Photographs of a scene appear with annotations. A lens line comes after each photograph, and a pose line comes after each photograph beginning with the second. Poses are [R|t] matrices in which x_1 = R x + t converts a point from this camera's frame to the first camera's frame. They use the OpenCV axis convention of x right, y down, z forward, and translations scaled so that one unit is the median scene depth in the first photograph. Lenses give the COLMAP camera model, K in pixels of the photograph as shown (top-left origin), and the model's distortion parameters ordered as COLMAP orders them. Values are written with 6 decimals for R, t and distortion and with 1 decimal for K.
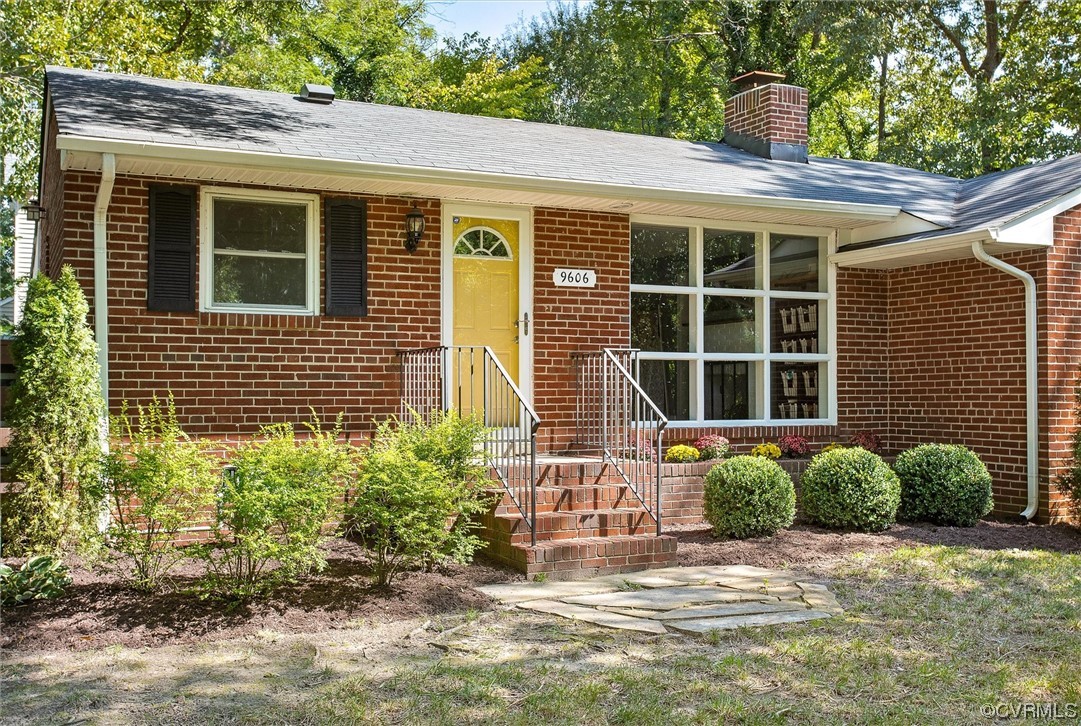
lens RADIAL K [[1127.2, 0, 540.5], [0, 1127.2, 363.0], [0, 0, 1]] dist [0.024529, 0.006399]
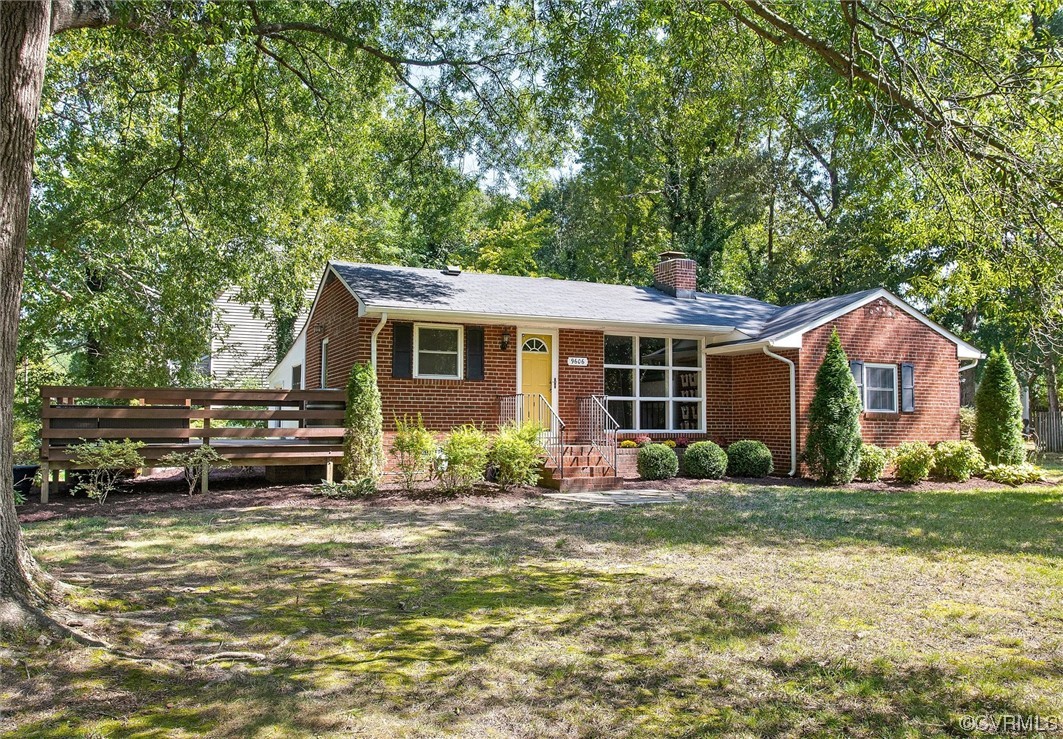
lens RADIAL K [[867.2, 0, 528.6], [0, 867.2, 345.1], [0, 0, 1]] dist [0.006147, 0.002693]
pose [[0.999918, 0.003486, -0.012351, -0.042285], [-0.004301, 0.997773, -0.066558, 0.002887], [0.012092, 0.066606, 0.997706, -0.636098]]
